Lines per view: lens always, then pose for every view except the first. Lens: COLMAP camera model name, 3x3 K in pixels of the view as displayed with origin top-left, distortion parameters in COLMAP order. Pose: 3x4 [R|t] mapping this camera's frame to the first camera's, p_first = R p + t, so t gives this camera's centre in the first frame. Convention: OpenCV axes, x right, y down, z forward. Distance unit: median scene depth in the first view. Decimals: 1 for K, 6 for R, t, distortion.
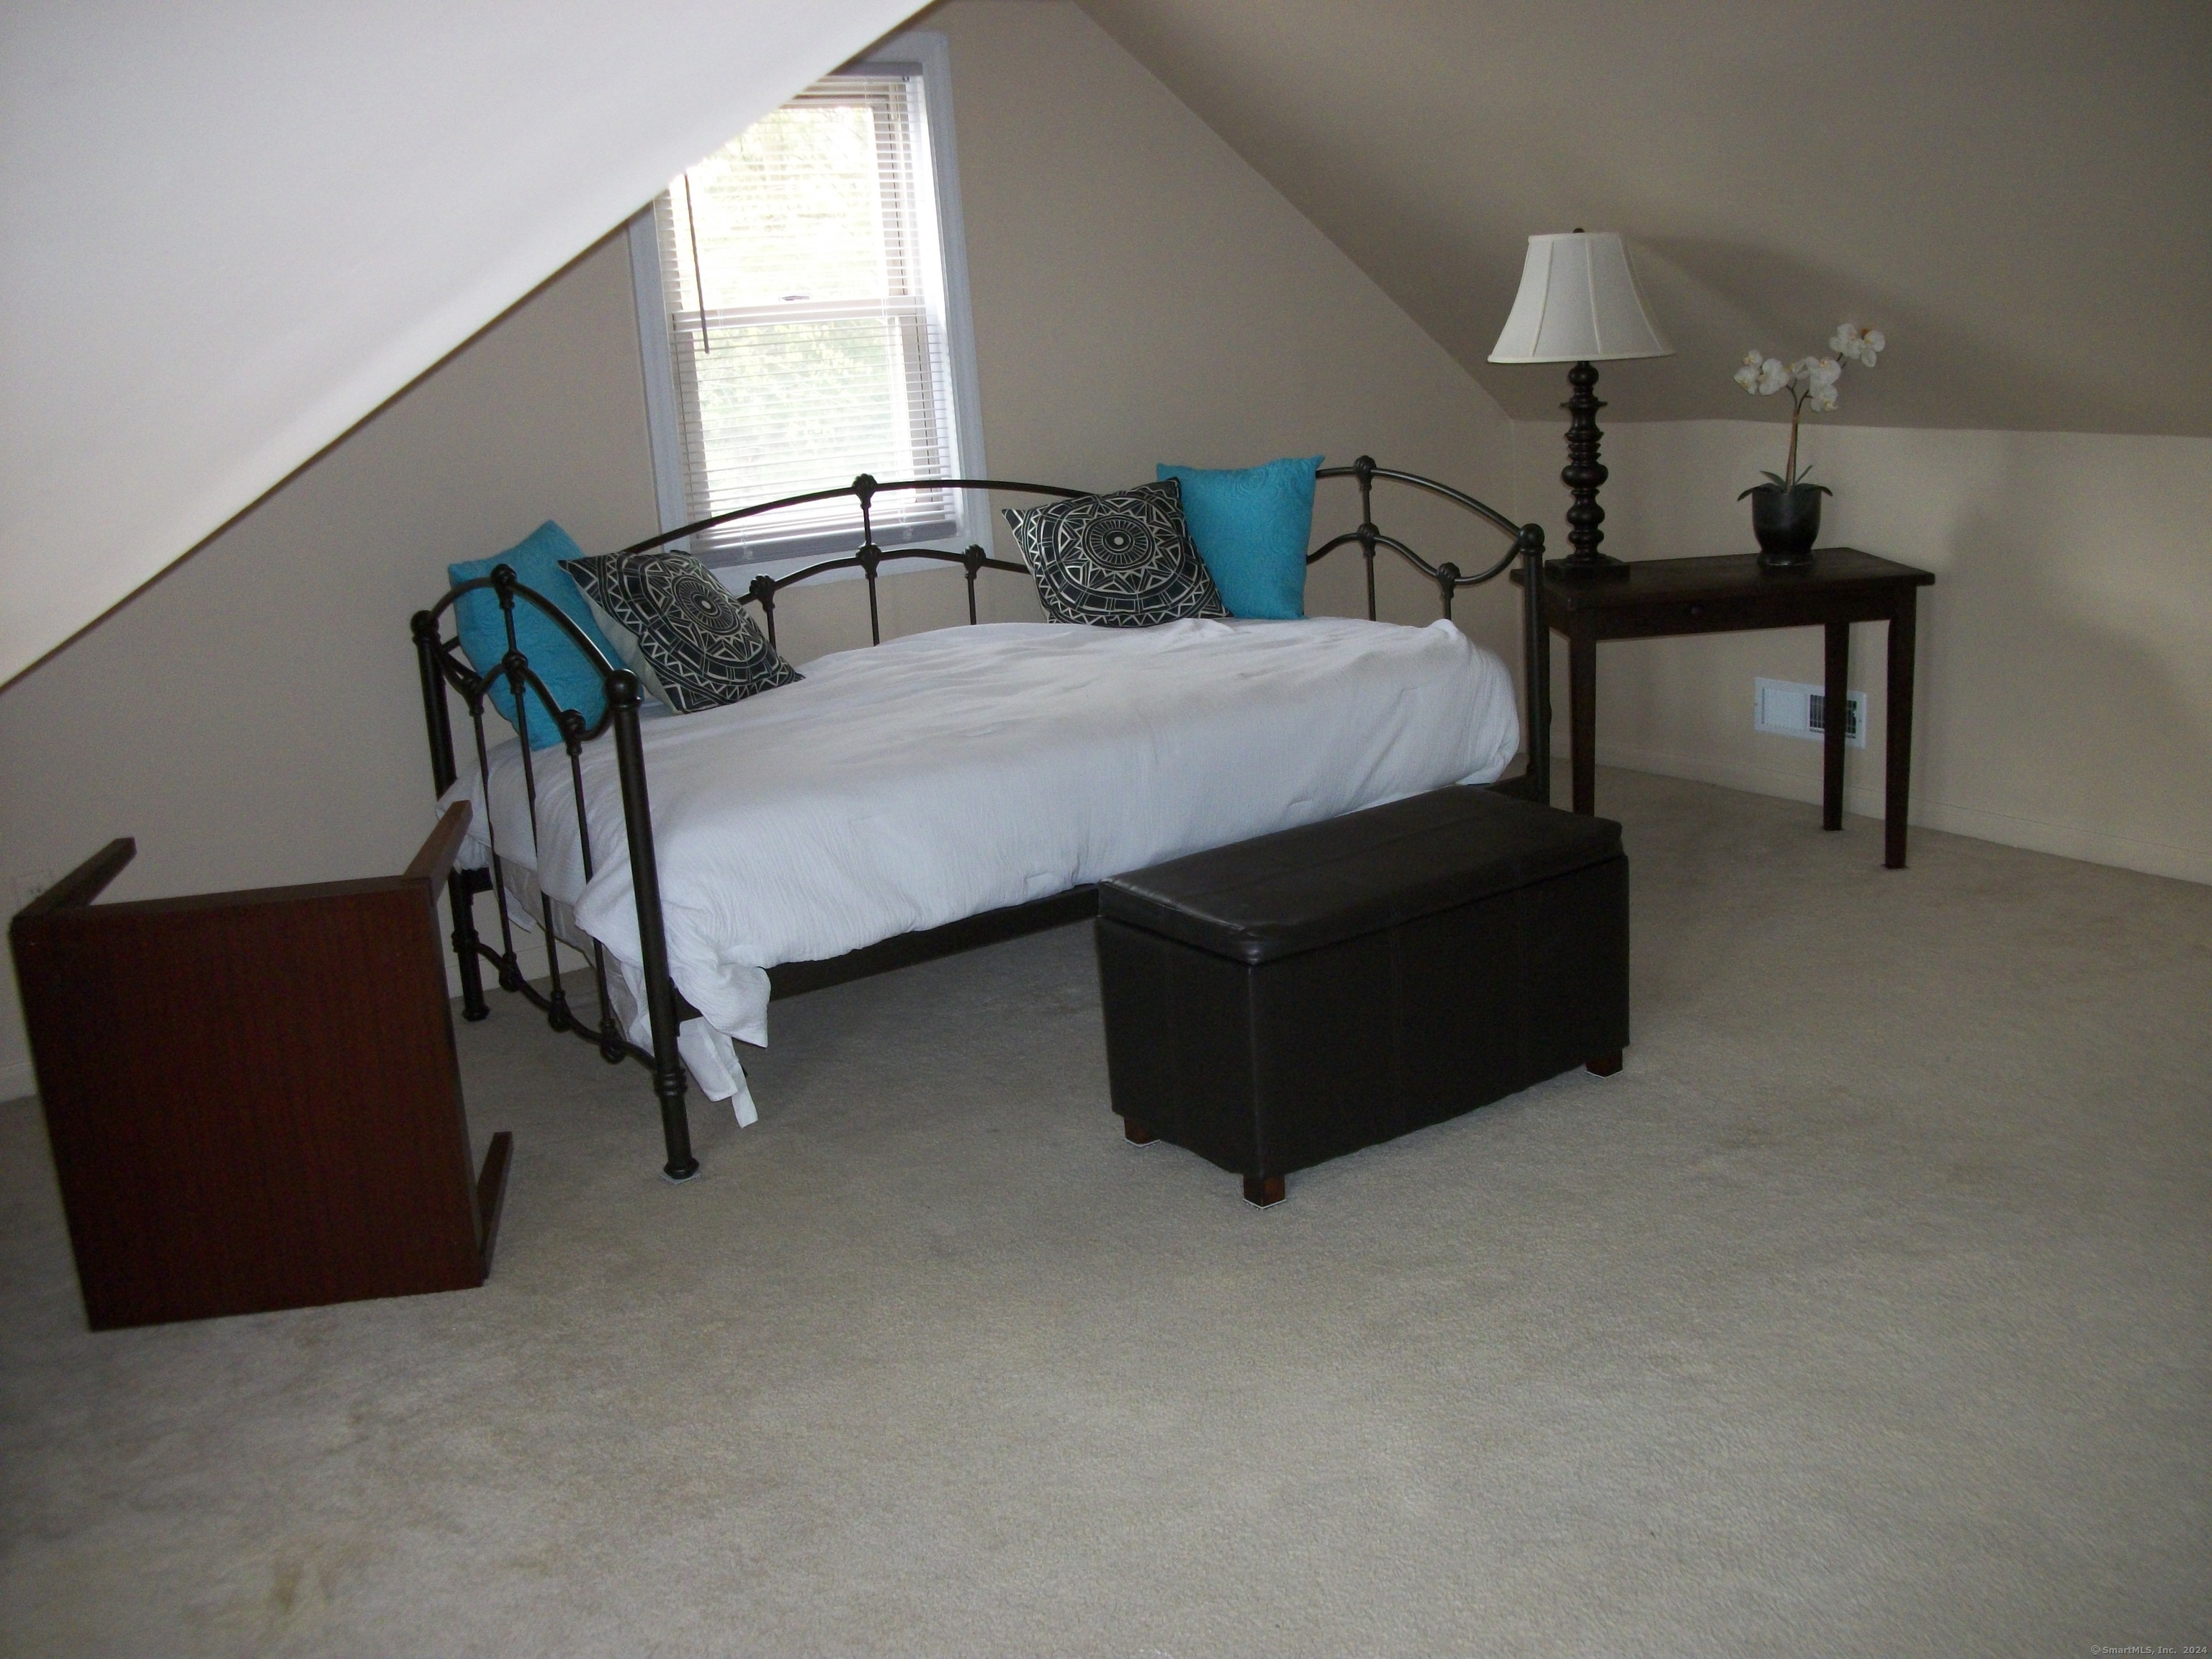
lens RADIAL K [[2126.4, 0, 1165.4], [0, 2126.4, 803.6], [0, 0, 1]] dist [-0.146917, 0.084851]
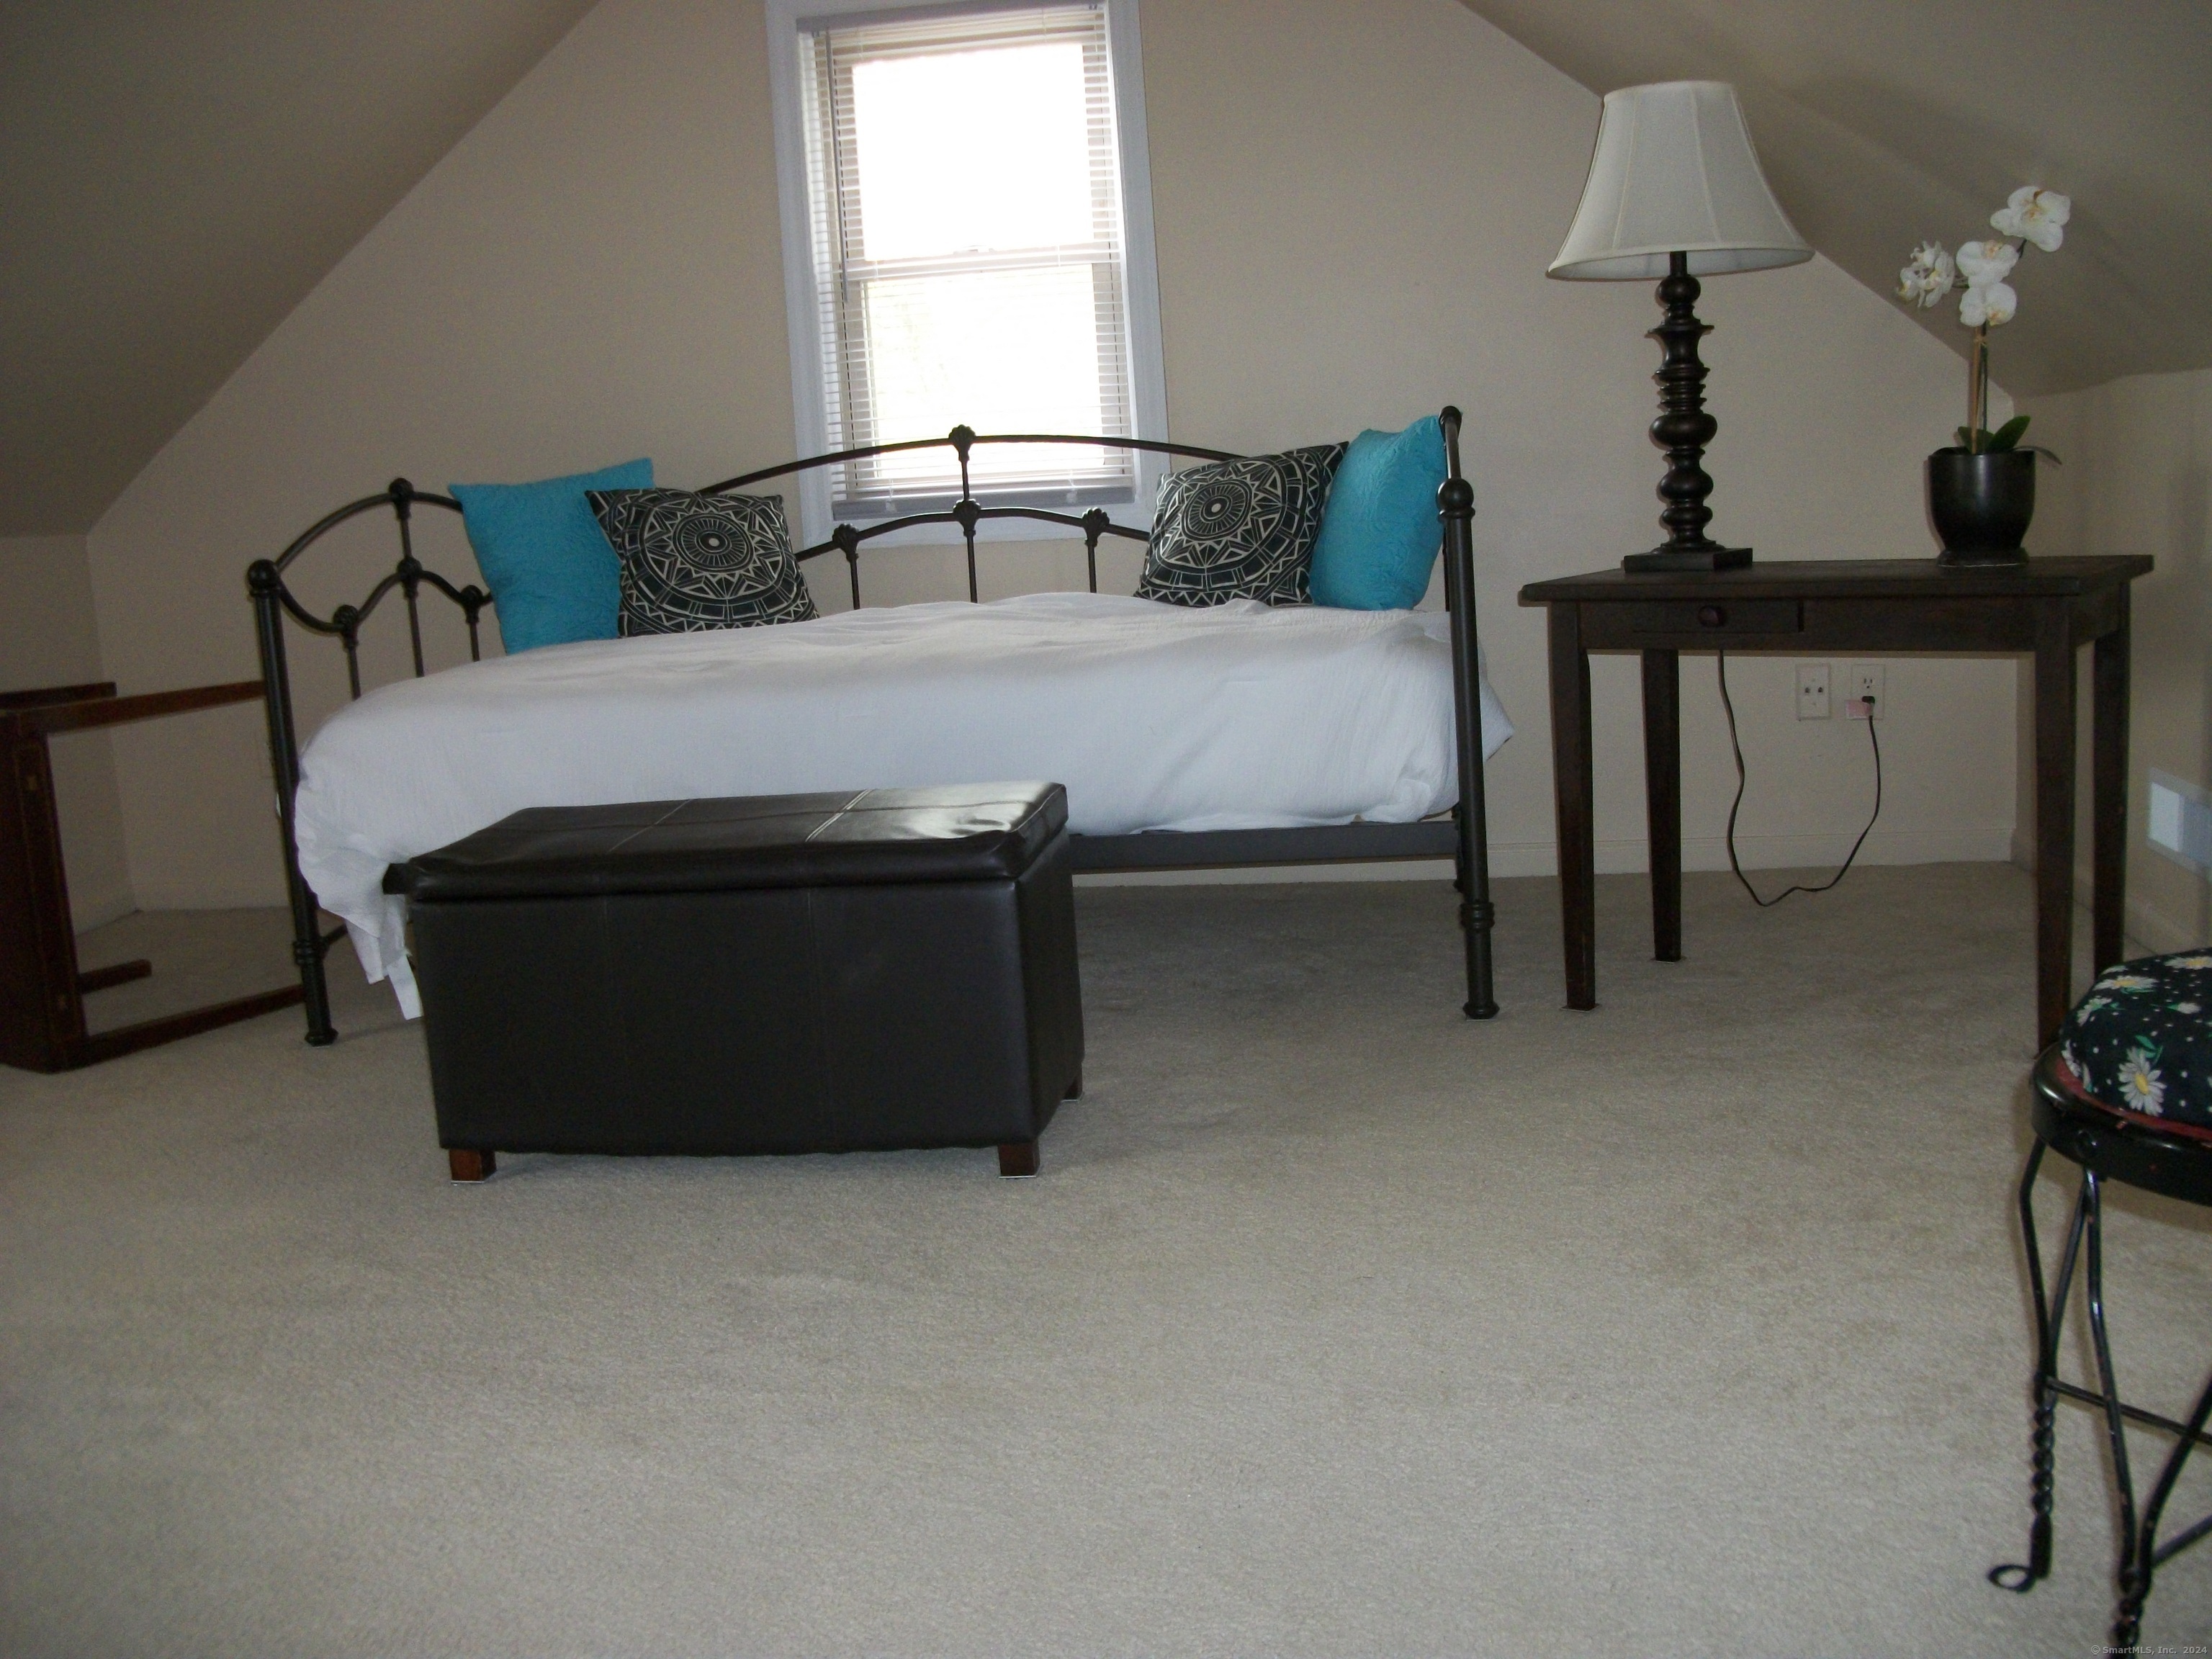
lens RADIAL K [[2126.4, 0, 1165.4], [0, 2126.4, 803.6], [0, 0, 1]] dist [-0.146917, 0.084851]
pose [[0.723540, 0.116359, -0.680405, 0.571040], [-0.145262, 0.989284, 0.014710, -0.014861], [0.674825, 0.088193, 0.732689, 0.370541]]
